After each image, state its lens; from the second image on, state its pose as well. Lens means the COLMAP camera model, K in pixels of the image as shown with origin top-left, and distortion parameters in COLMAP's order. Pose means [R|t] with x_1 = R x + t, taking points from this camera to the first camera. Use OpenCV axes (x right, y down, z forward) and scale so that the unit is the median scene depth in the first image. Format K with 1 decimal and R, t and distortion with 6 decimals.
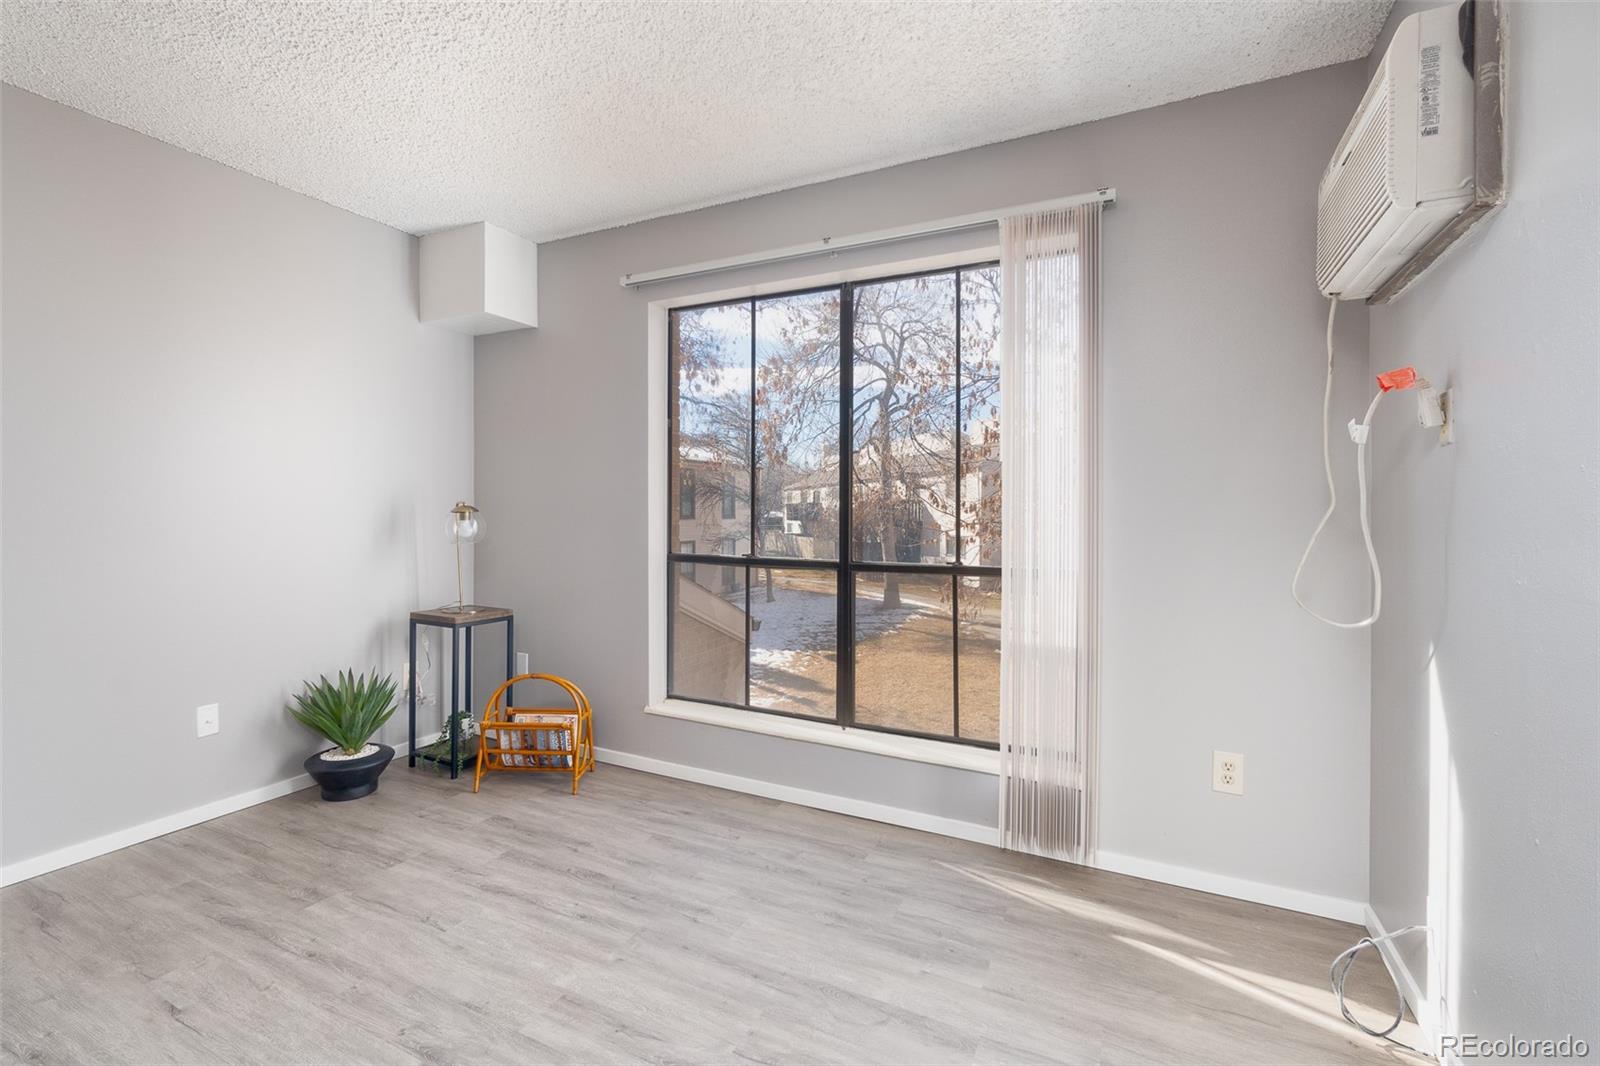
lens RADIAL K [[702.2, 0, 790.8], [0, 702.2, 509.3], [0, 0, 1]] dist [0.001073, 0.000405]
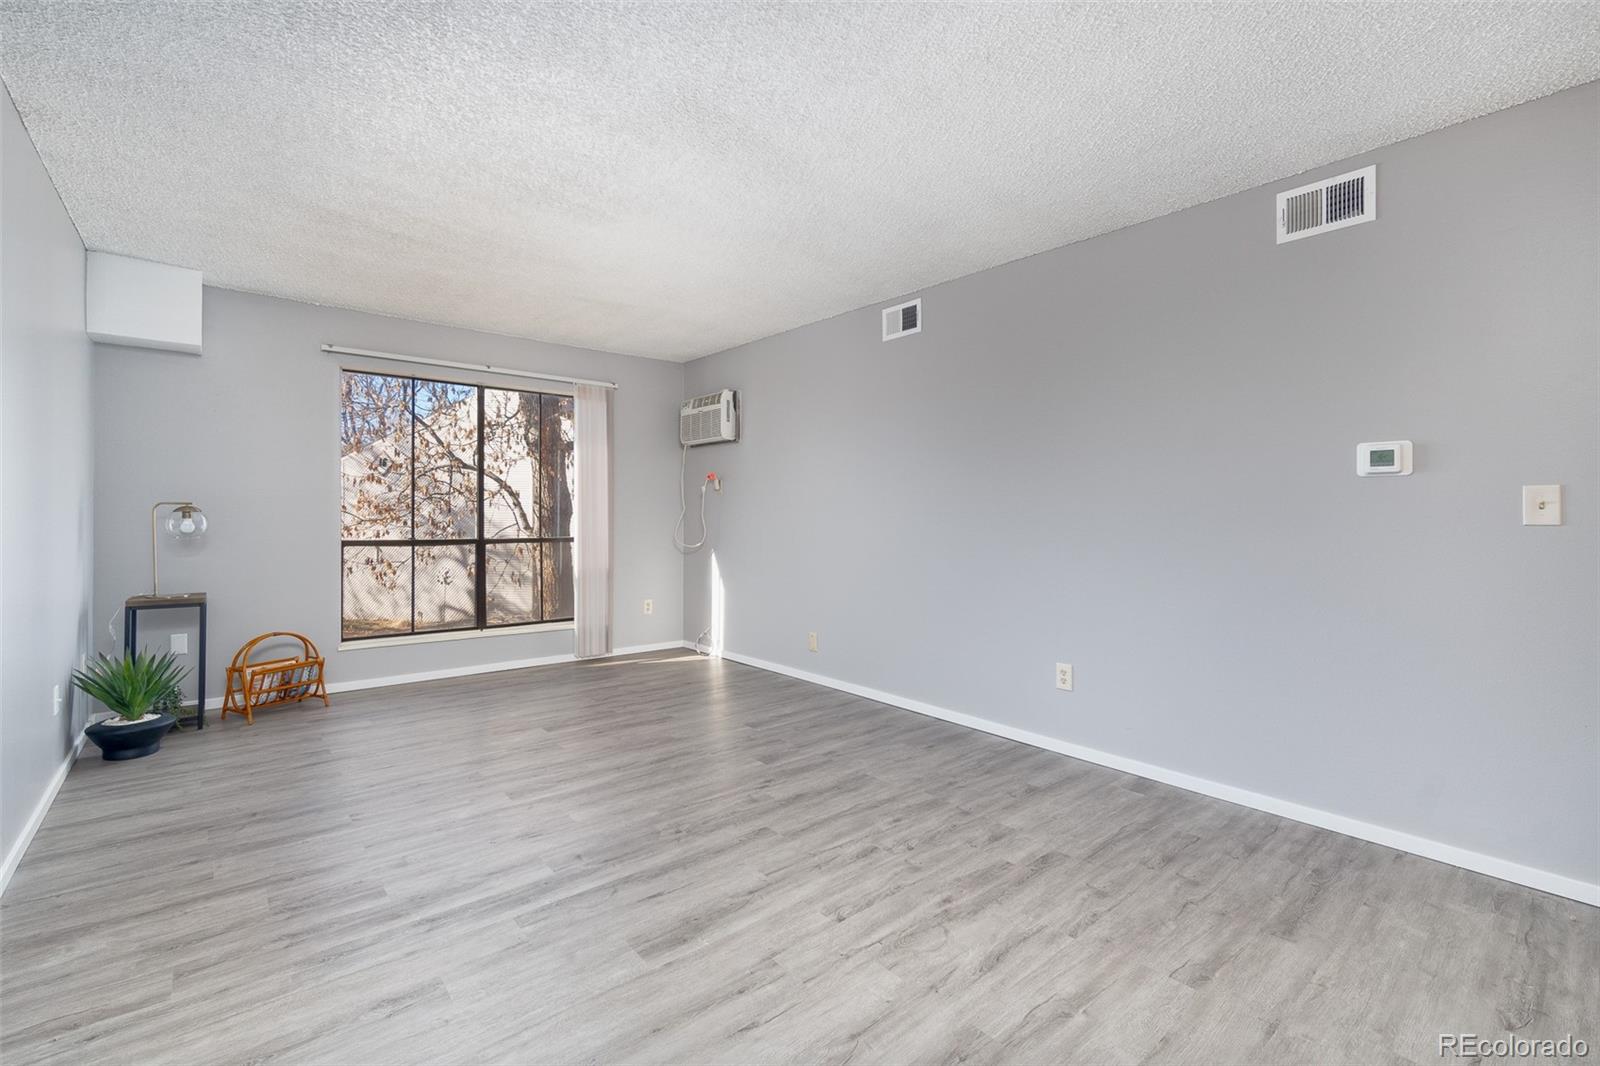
lens RADIAL K [[702.2, 0, 790.8], [0, 702.2, 509.3], [0, 0, 1]] dist [0.001073, 0.000405]
pose [[0.396473, 0.003641, 0.918039, -1.498611], [-0.007611, 0.999971, -0.000679, -0.008770], [-0.918015, -0.006718, 0.396490, -0.538628]]
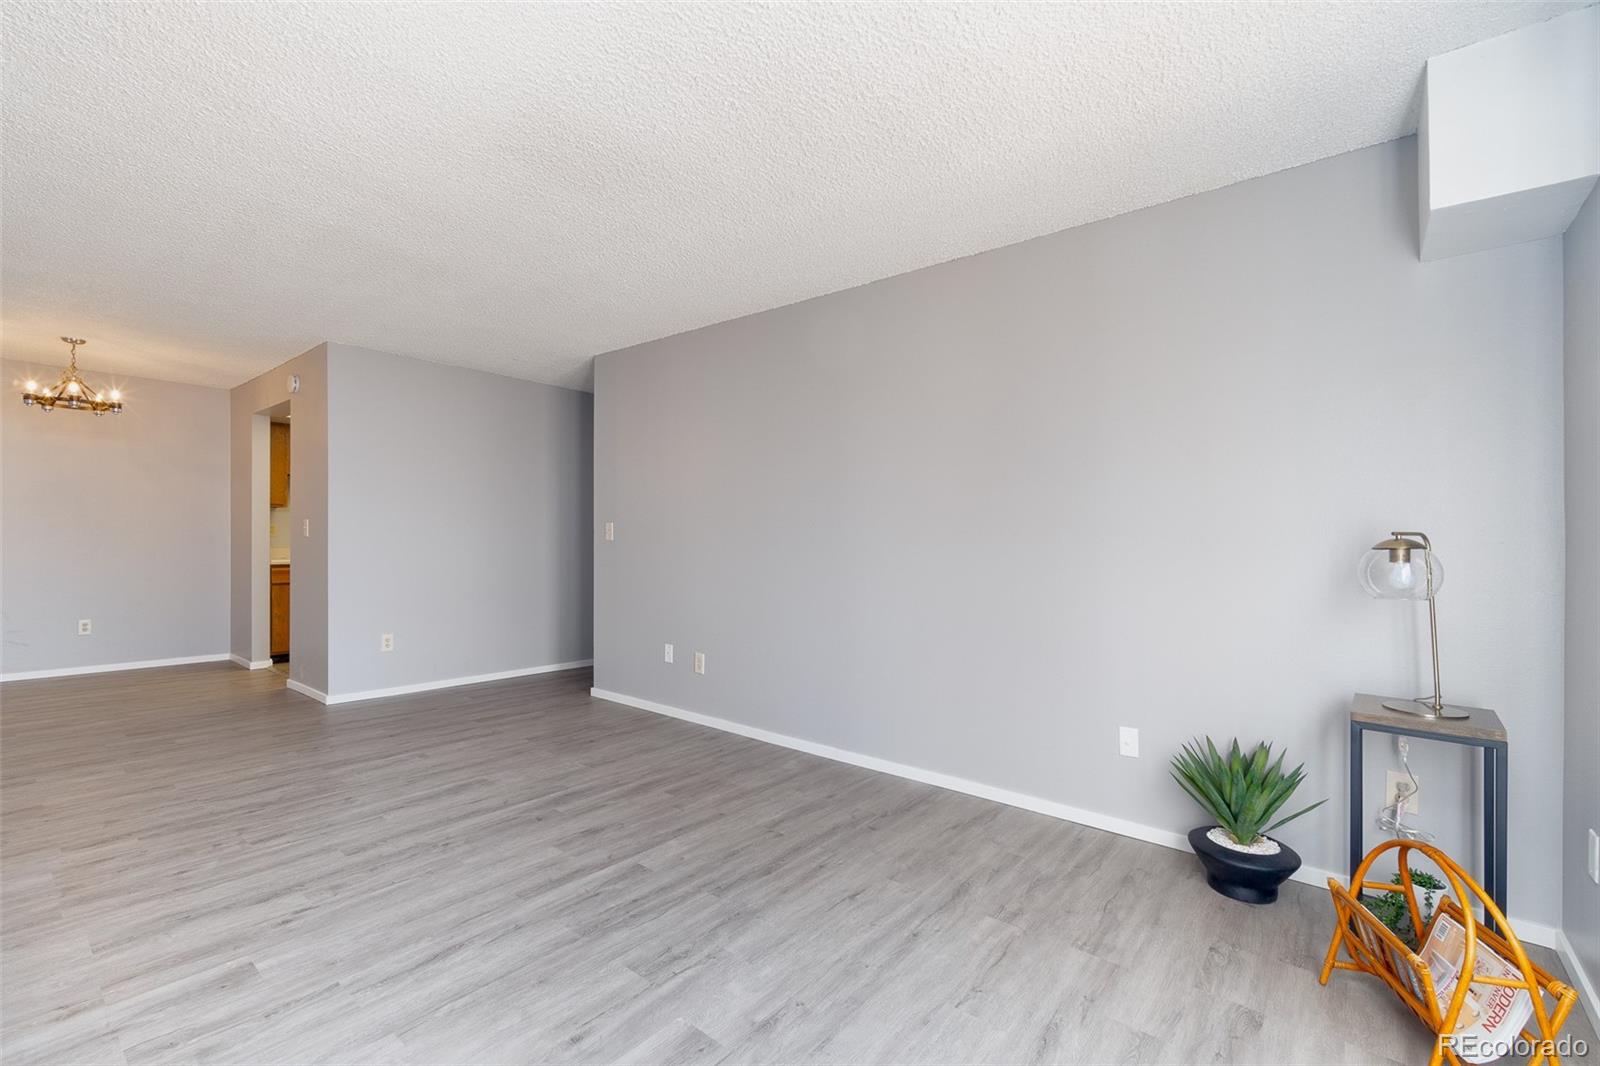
lens RADIAL K [[699.7, 0, 775.6], [0, 699.7, 530.0], [0, 0, 1]] dist [-0.001768, -0.000323]
pose [[-0.236841, -0.020319, -0.971336, 0.357813], [-0.011523, 0.999770, -0.018104, 0.005855], [0.971480, 0.006905, -0.237021, 0.789271]]
